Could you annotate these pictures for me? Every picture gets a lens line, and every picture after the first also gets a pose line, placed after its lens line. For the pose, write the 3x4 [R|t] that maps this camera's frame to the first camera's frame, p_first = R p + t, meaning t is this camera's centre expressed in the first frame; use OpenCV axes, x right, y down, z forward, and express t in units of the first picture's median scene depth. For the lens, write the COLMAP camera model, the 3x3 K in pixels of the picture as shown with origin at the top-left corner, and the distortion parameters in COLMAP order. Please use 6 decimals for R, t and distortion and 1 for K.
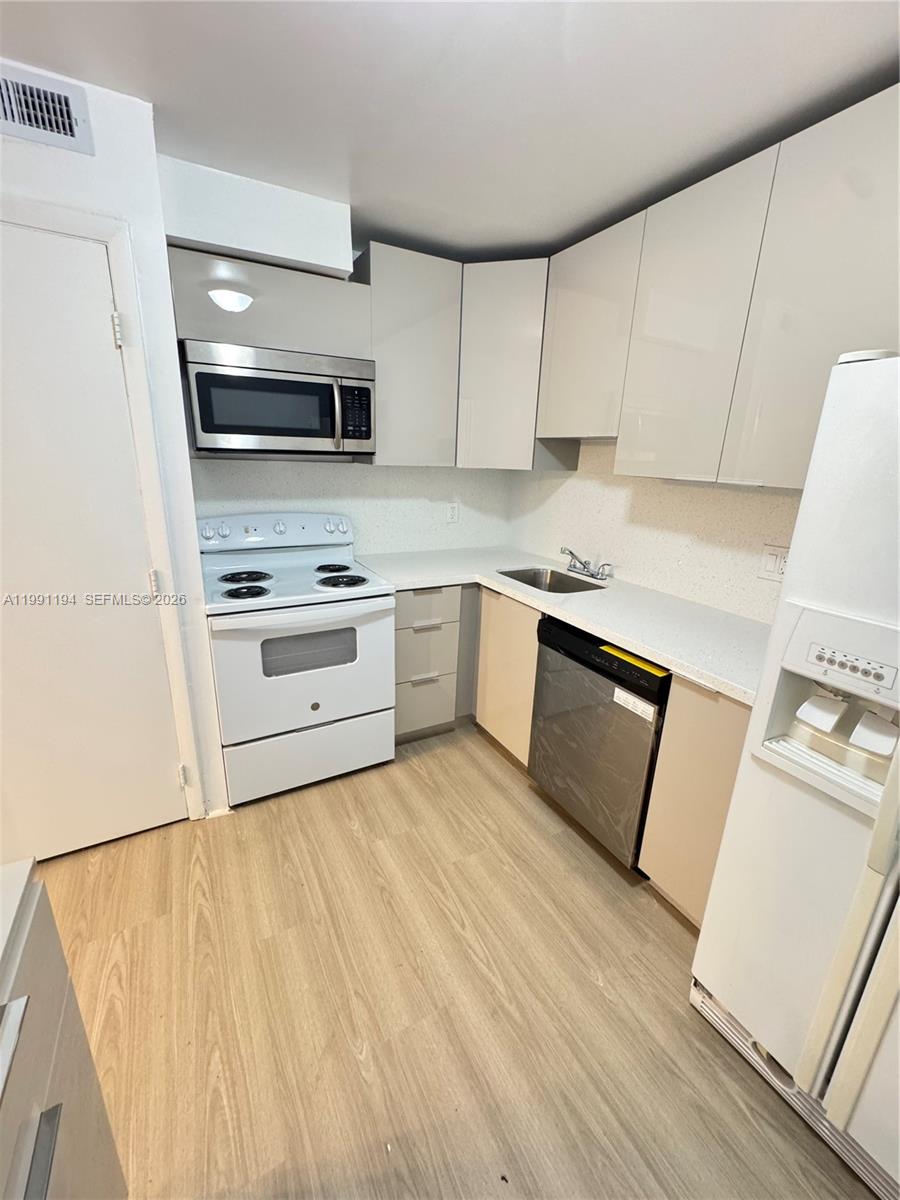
lens RADIAL K [[479.5, 0, 448.9], [0, 479.5, 597.8], [0, 0, 1]] dist [-0.003002, 0.000433]
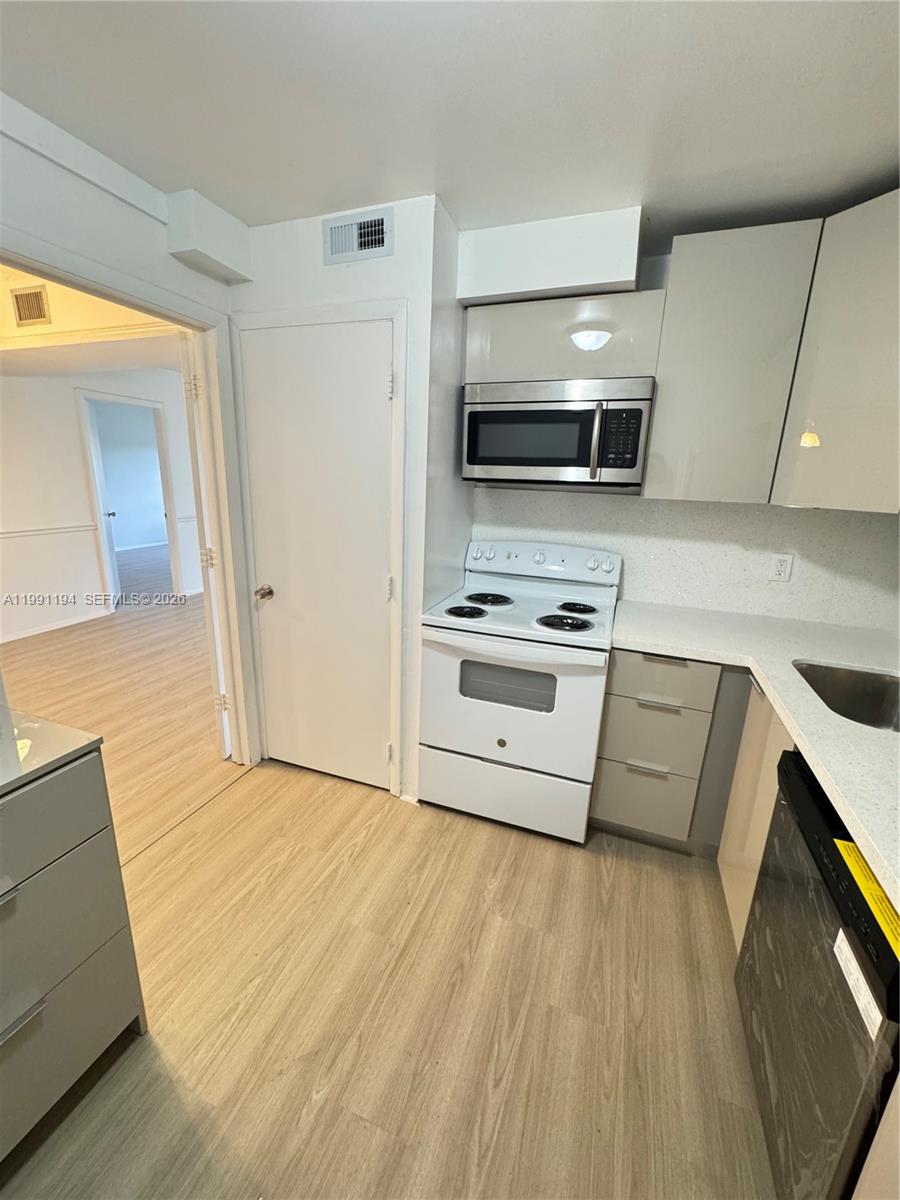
lens RADIAL K [[479.5, 0, 451.5], [0, 479.5, 598.8], [0, 0, 1]] dist [-0.003002, 0.000433]
pose [[0.657059, 0.180043, -0.732024, 0.426160], [-0.227021, 0.973239, 0.035598, -0.090873], [0.718843, 0.142794, 0.680349, 0.326421]]
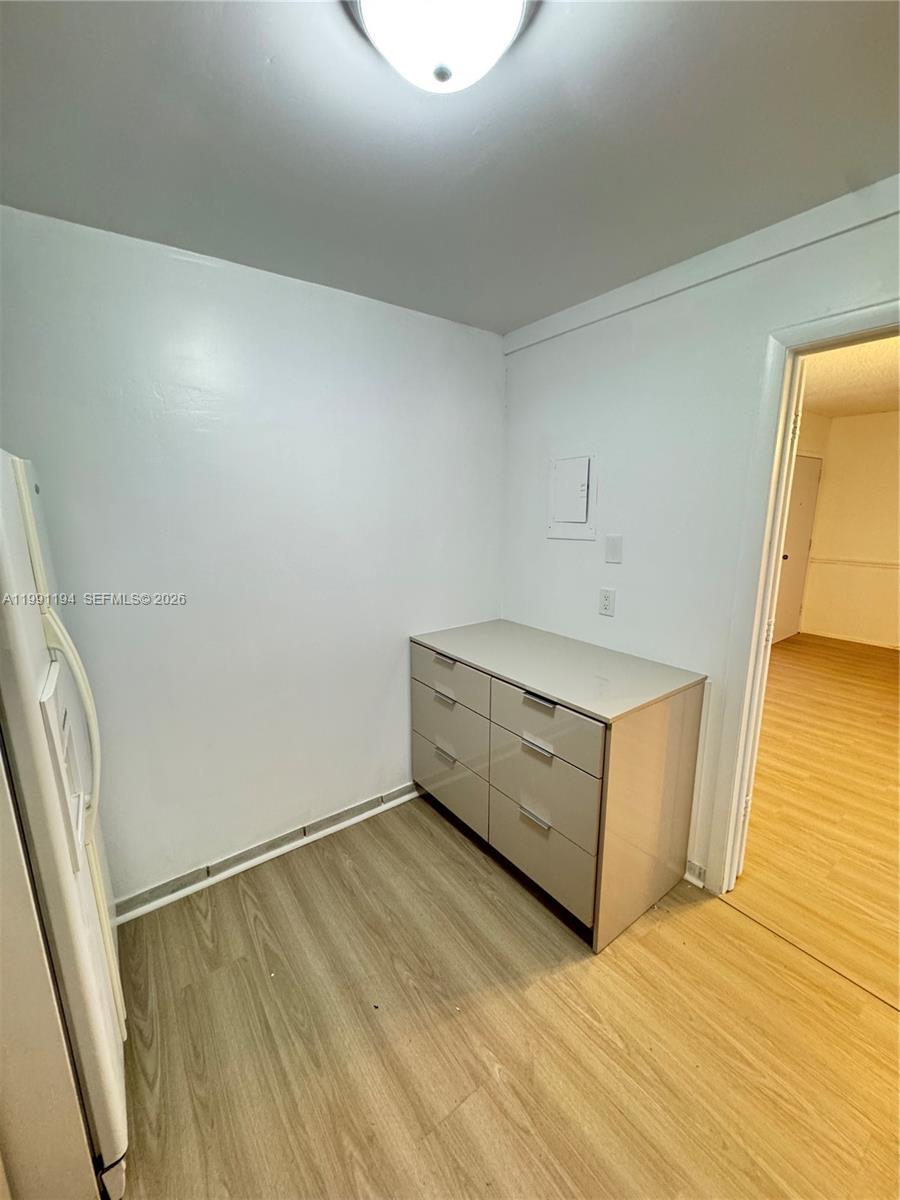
lens RADIAL K [[479.5, 0, 448.0], [0, 479.5, 598.3], [0, 0, 1]] dist [-0.003002, 0.000433]
pose [[-0.990813, 0.001049, -0.135233, 0.064462], [-0.061539, 0.886944, 0.457758, -0.404161], [0.120424, 0.461875, -0.878732, 1.188706]]
